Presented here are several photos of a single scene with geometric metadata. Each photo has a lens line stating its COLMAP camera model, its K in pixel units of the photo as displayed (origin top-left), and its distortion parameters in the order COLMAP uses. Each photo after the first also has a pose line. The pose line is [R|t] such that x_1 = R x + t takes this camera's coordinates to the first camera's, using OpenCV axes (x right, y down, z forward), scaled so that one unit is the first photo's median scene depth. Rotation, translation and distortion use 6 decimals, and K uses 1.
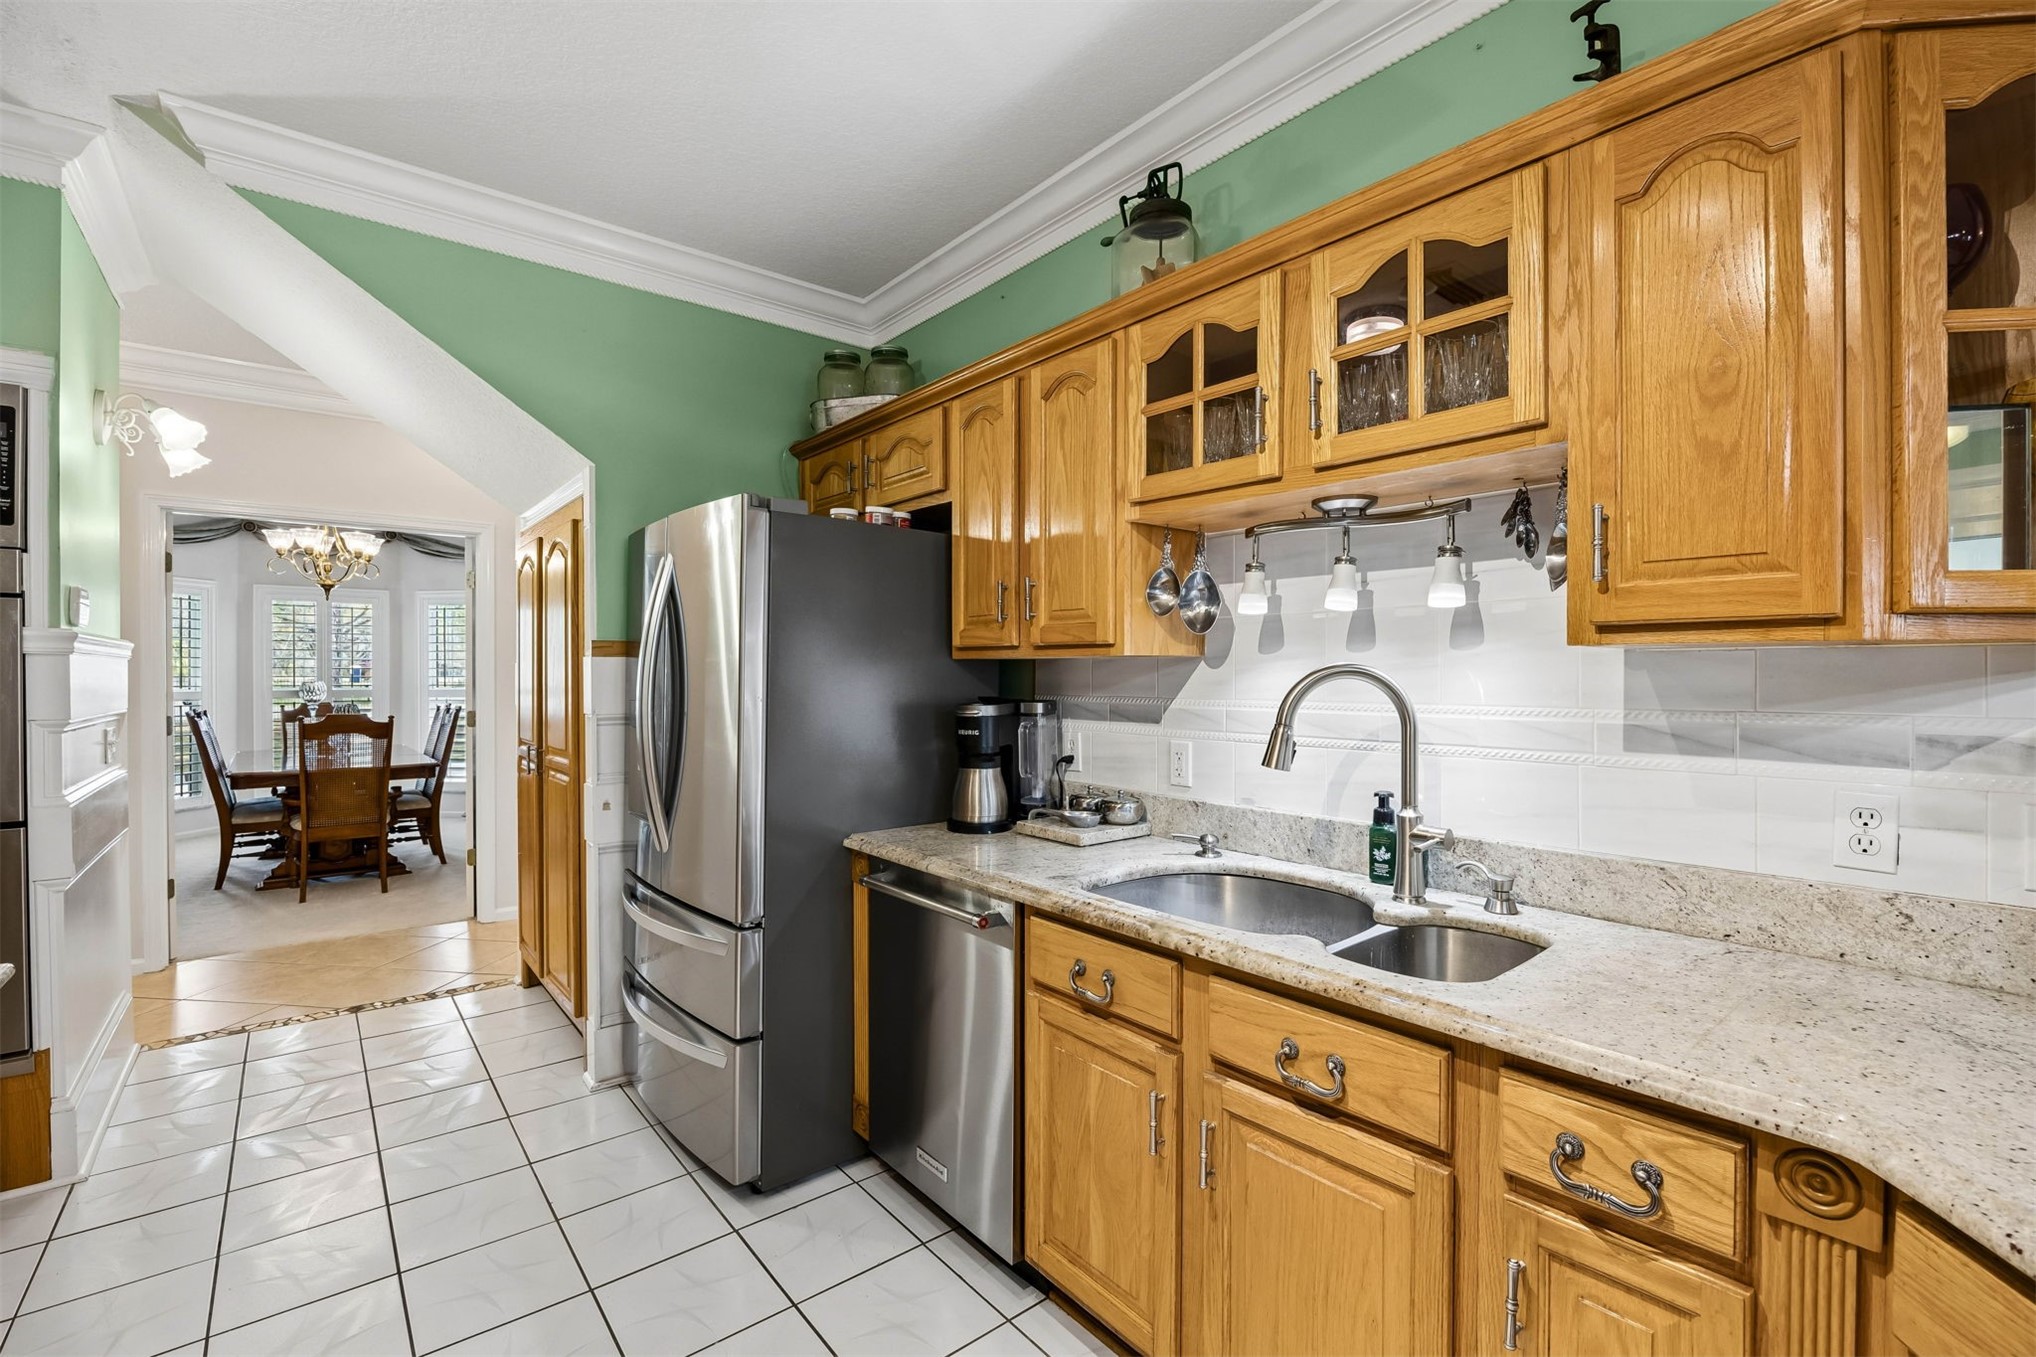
lens RADIAL K [[889.2, 0, 1018.0], [0, 889.2, 678.5], [0, 0, 1]] dist [-0.018400, -0.000165]
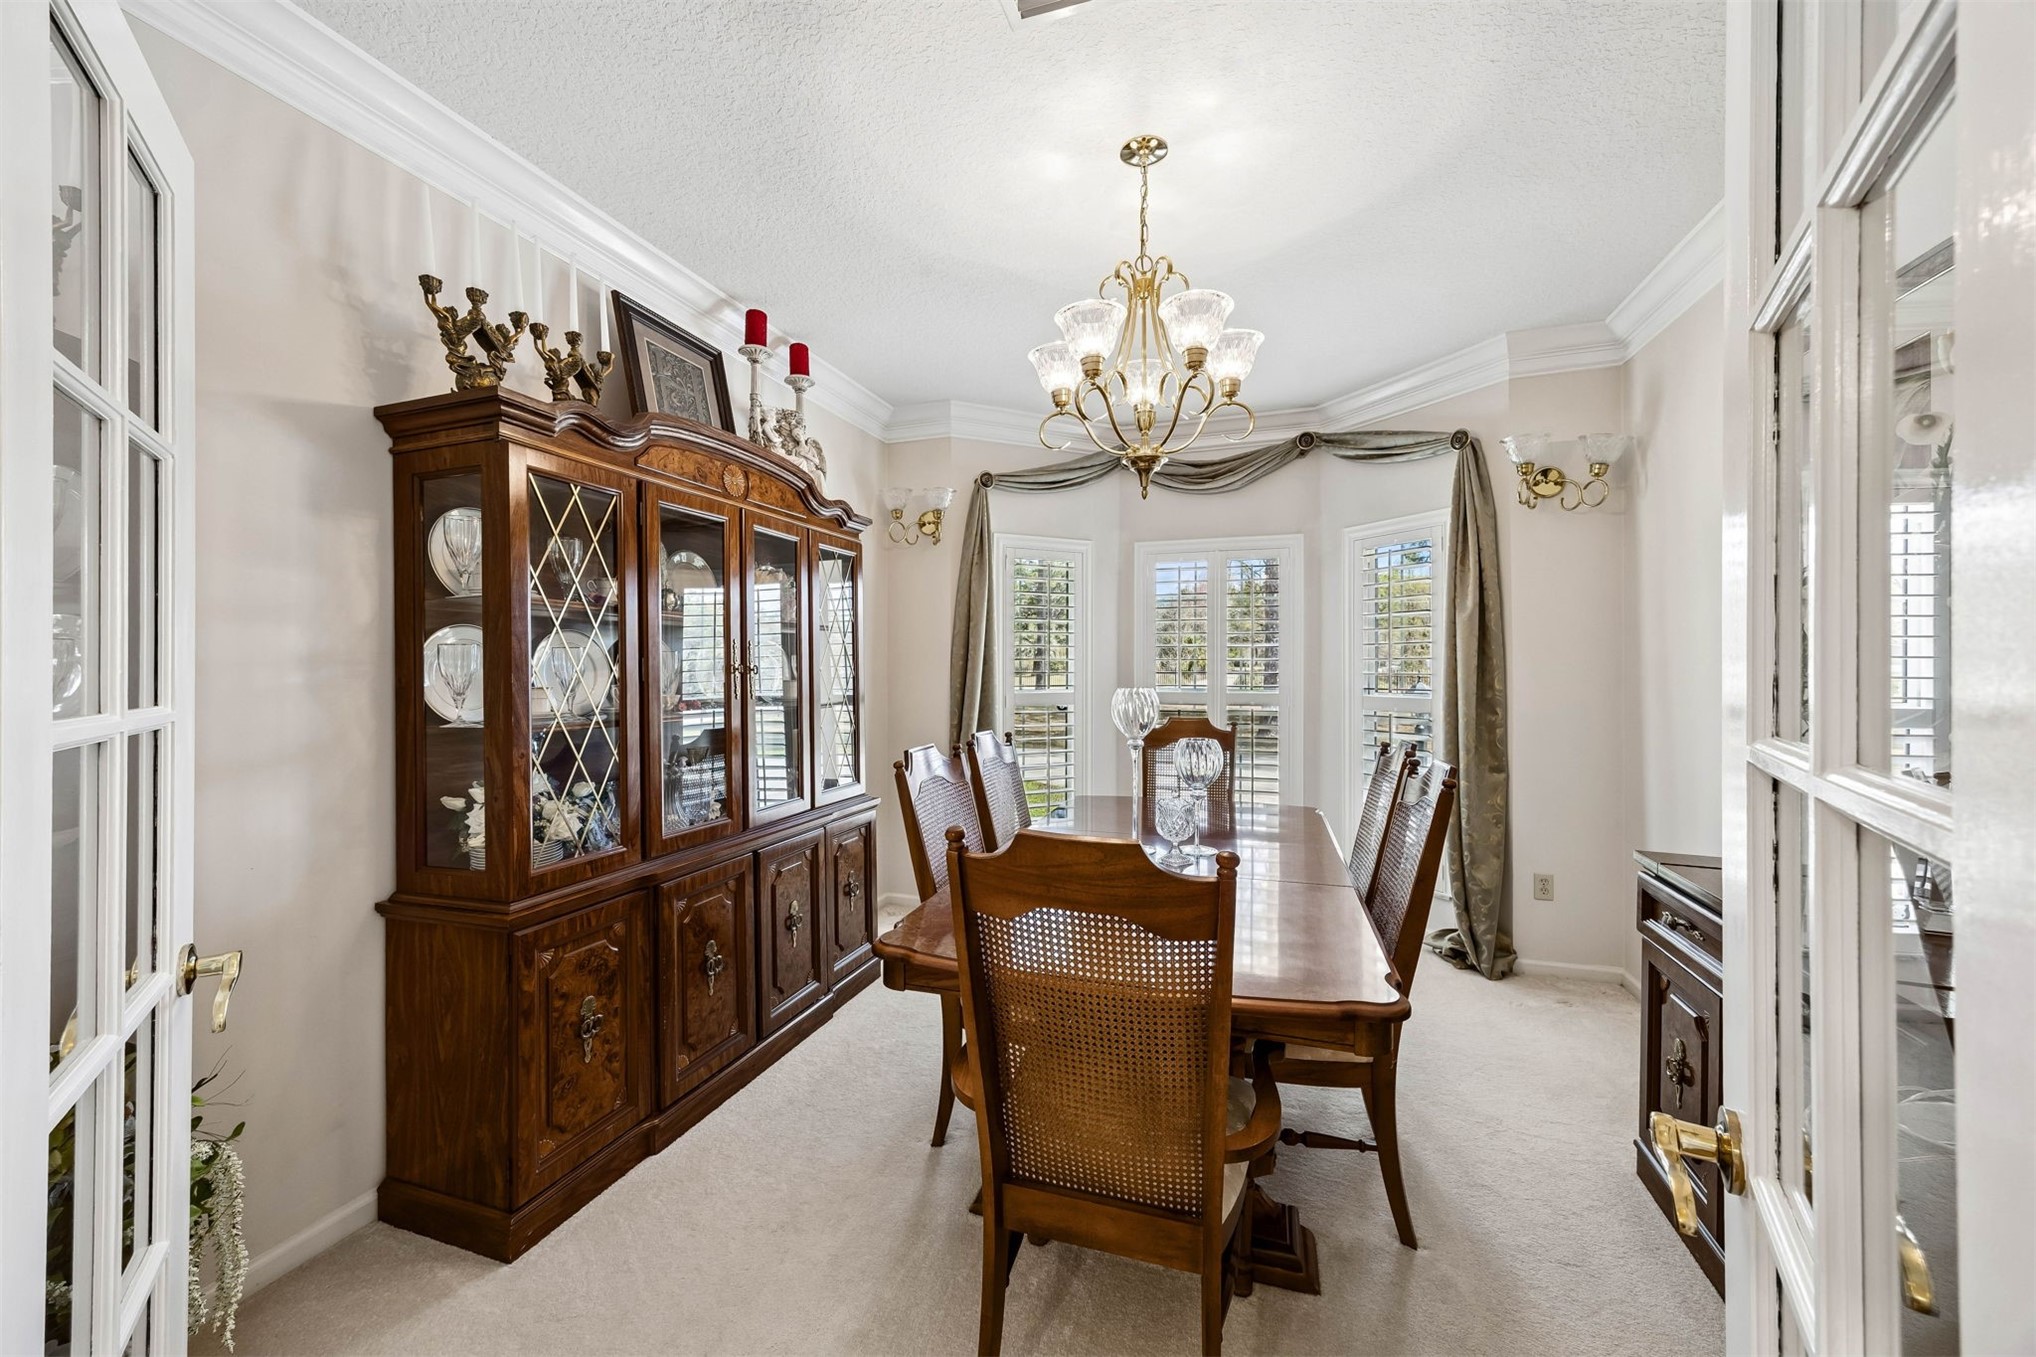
lens RADIAL K [[774.0, 0, 1019.9], [0, 774.0, 670.8], [0, 0, 1]] dist [-0.000388, -0.000140]
pose [[0.535857, -0.002953, -0.844303, -0.391037], [0.000979, 0.999995, -0.002876, -0.001355], [0.844308, 0.000715, 0.535858, 0.584398]]
